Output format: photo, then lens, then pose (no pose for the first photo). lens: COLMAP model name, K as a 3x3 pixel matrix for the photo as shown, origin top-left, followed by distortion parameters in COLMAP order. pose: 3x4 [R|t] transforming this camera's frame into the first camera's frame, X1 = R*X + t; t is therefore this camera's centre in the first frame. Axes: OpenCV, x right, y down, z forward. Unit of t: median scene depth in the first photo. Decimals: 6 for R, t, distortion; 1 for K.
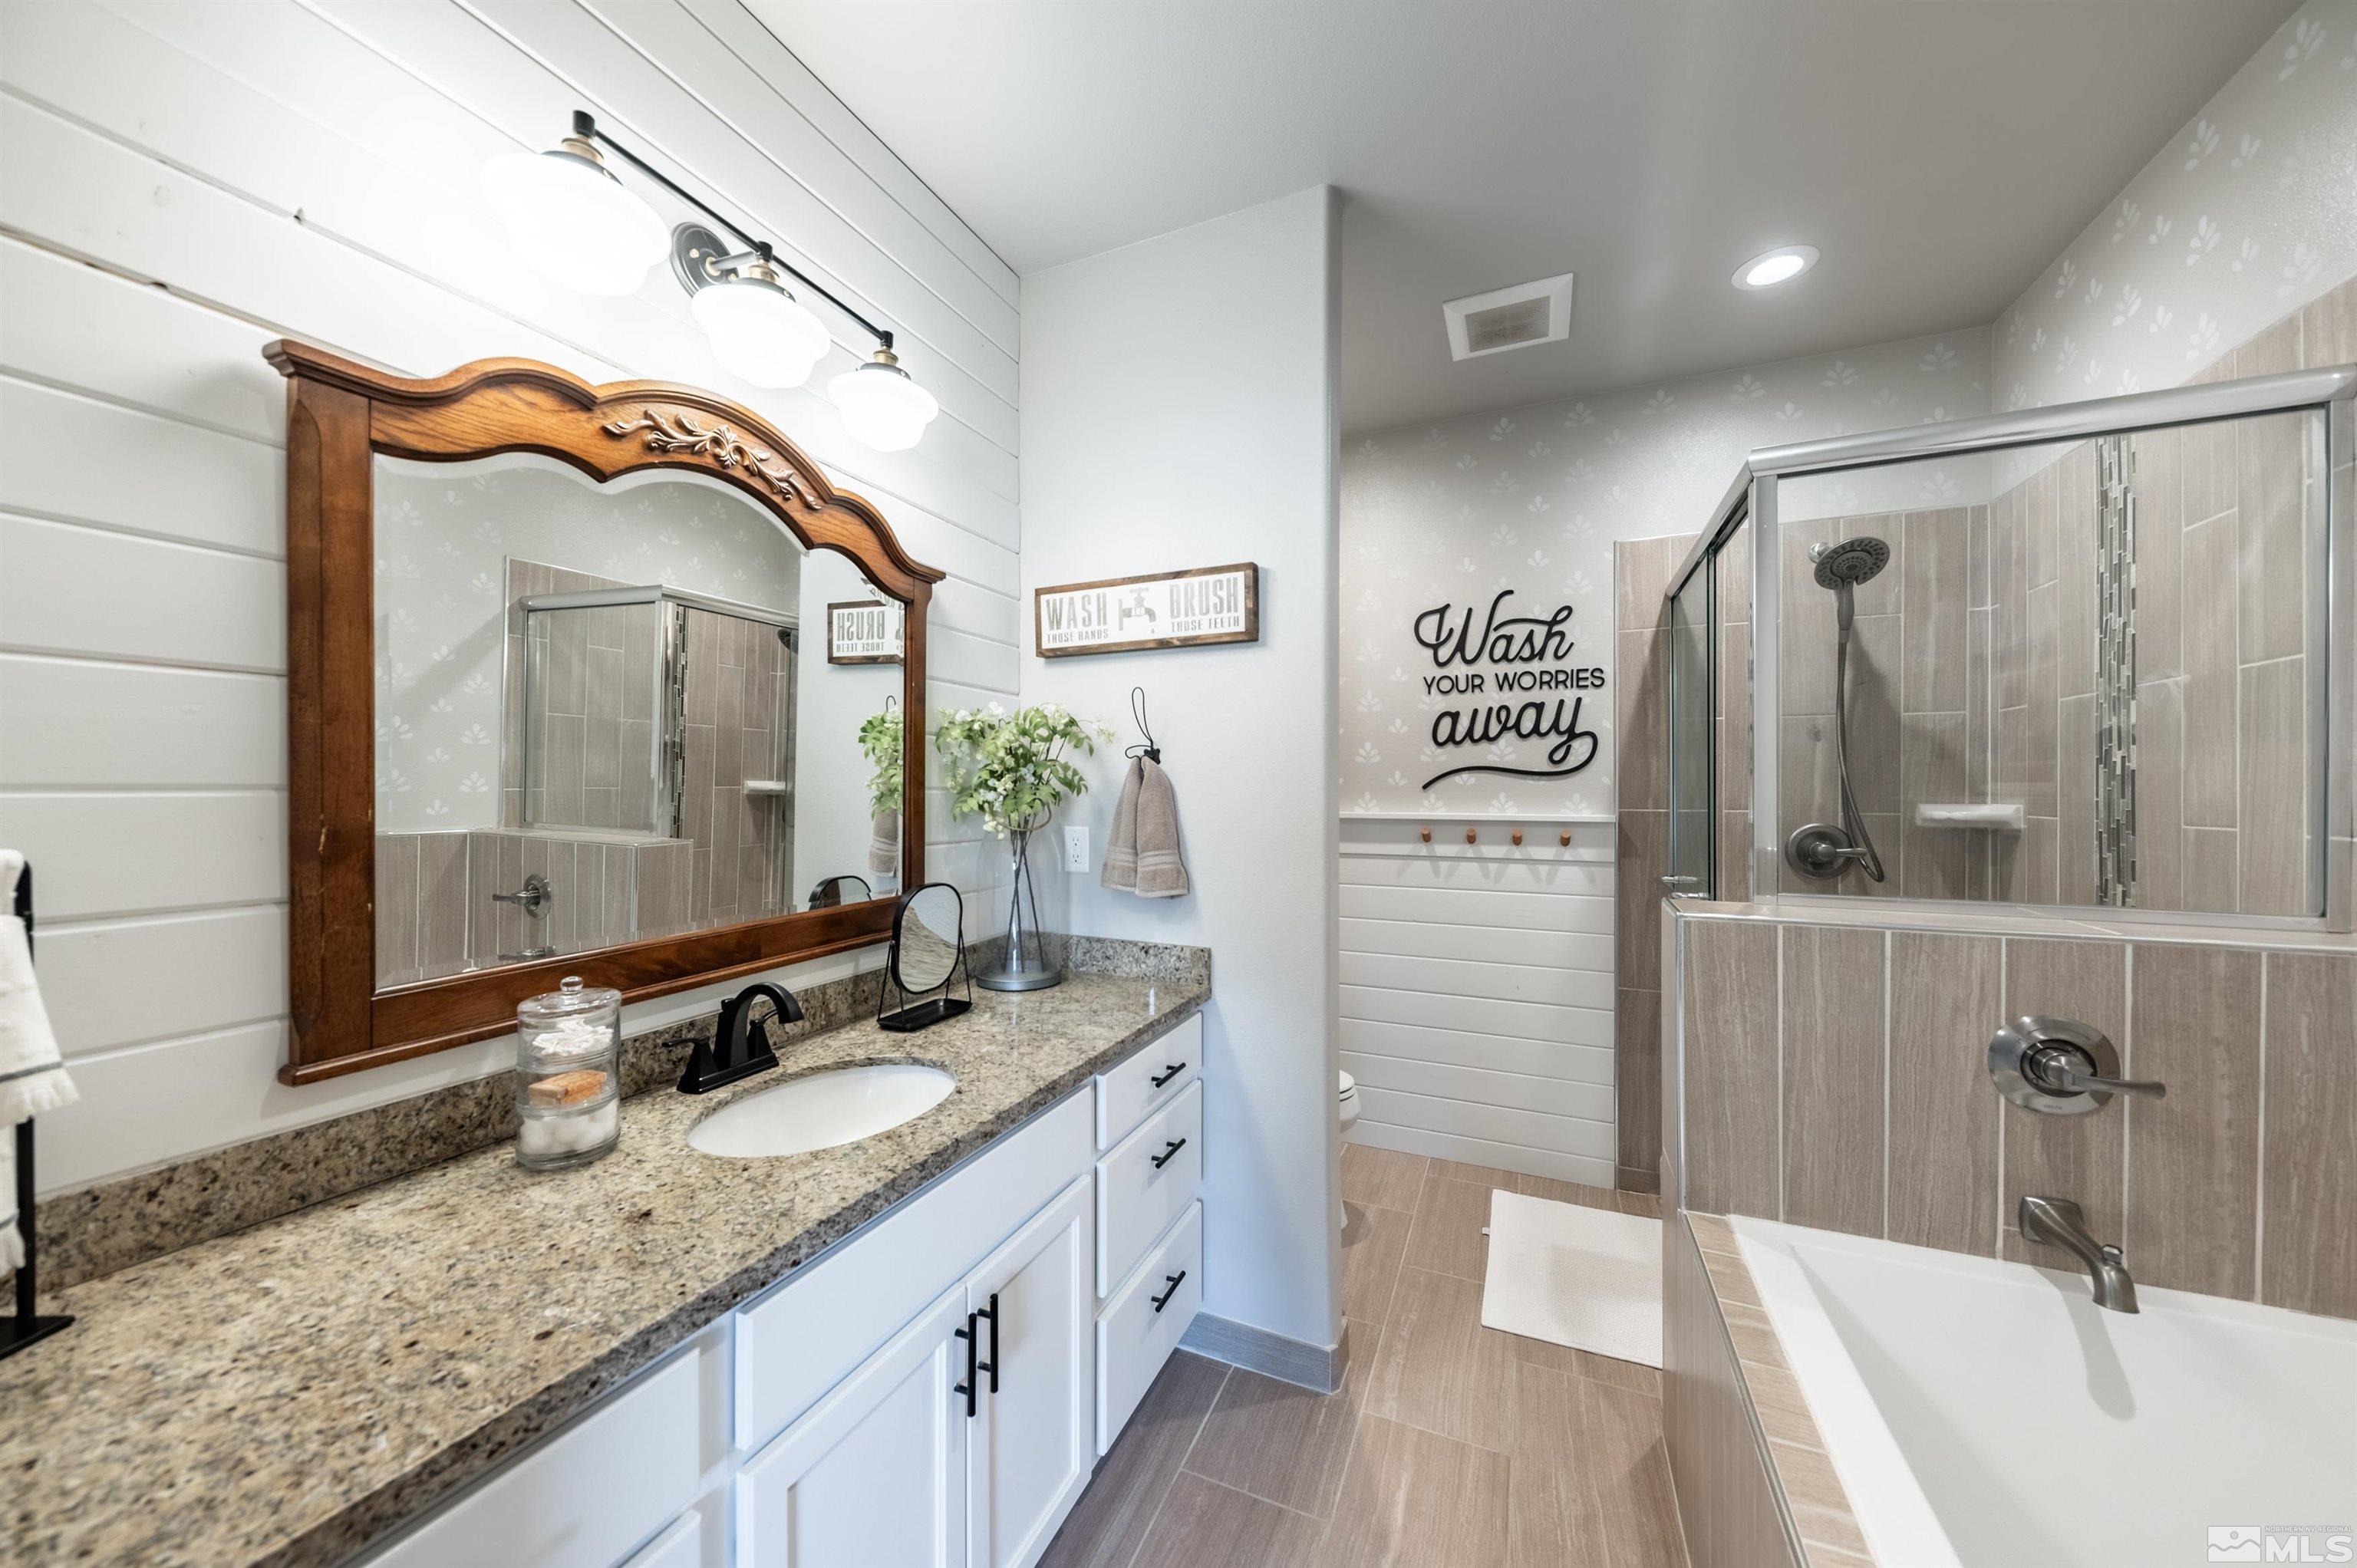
lens RADIAL K [[819.9, 0, 1179.7], [0, 819.9, 782.5], [0, 0, 1]] dist [0.008283, -0.002869]
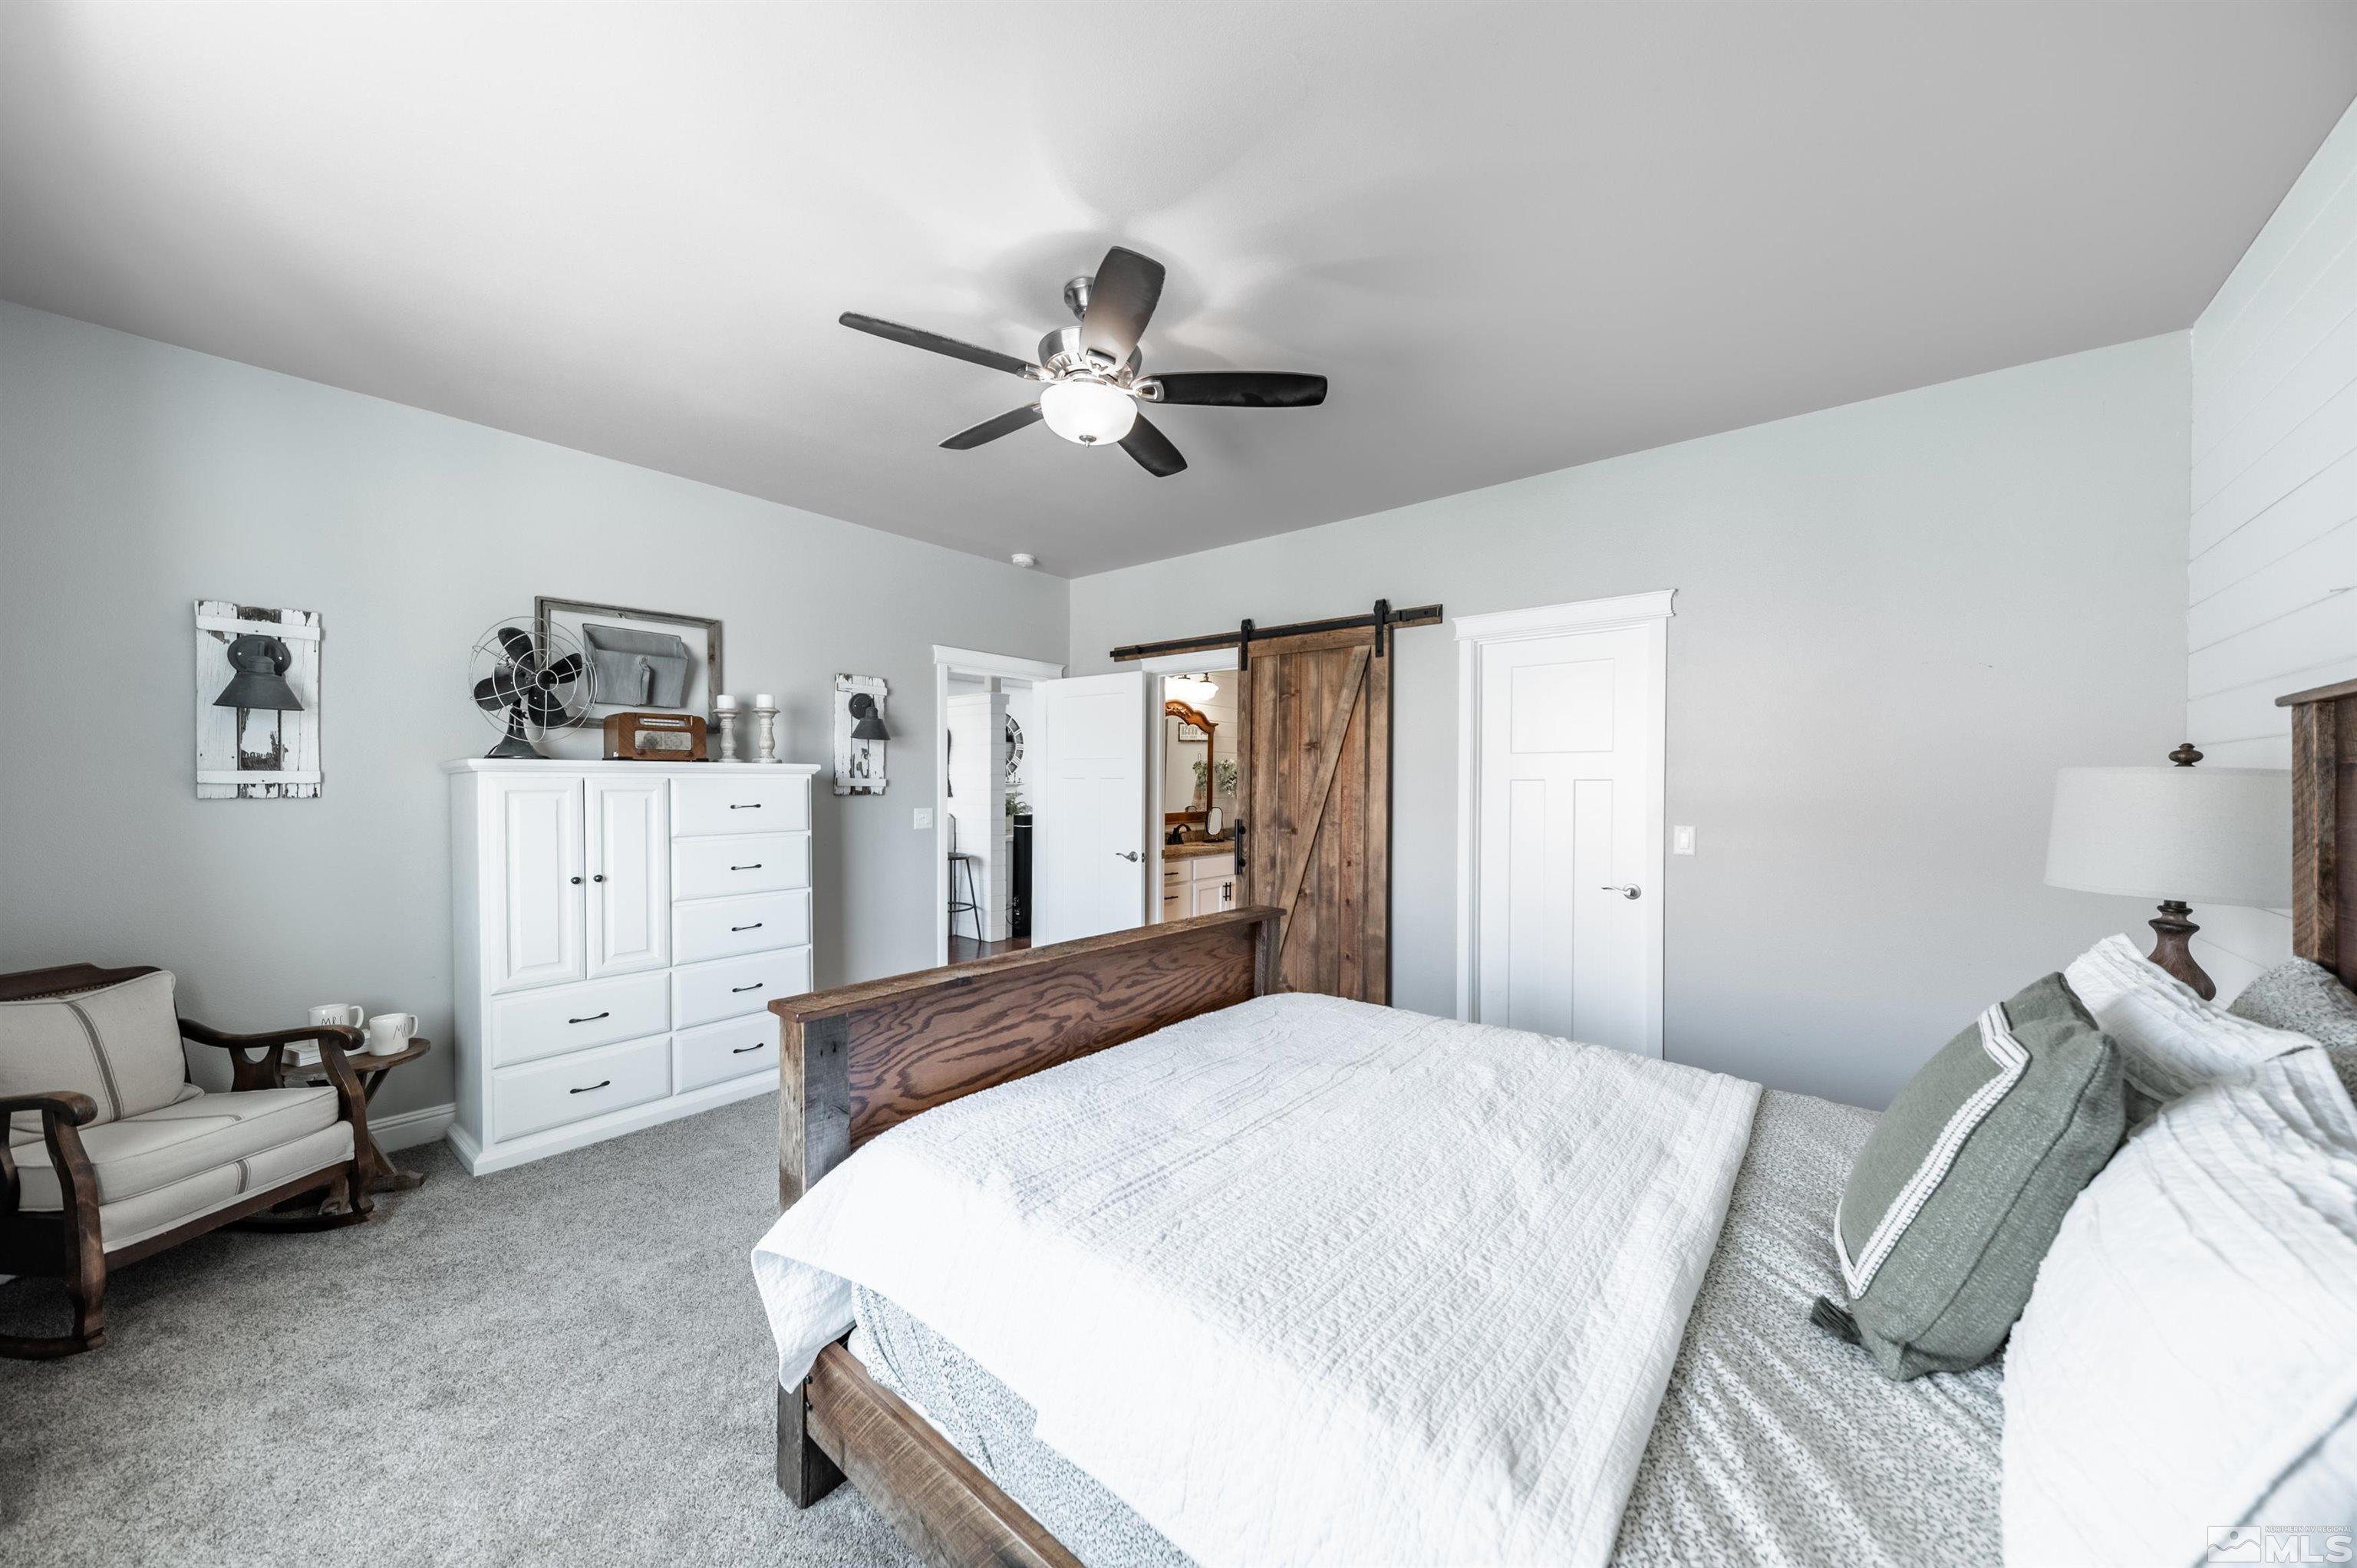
lens RADIAL K [[819.9, 0, 1186.9], [0, 819.9, 784.8], [0, 0, 1]] dist [0.008283, -0.002869]
pose [[0.958311, -0.002711, -0.285715, 0.657579], [0.004983, 0.999961, 0.007226, -0.007458], [0.285684, -0.008348, 0.958287, -2.680217]]
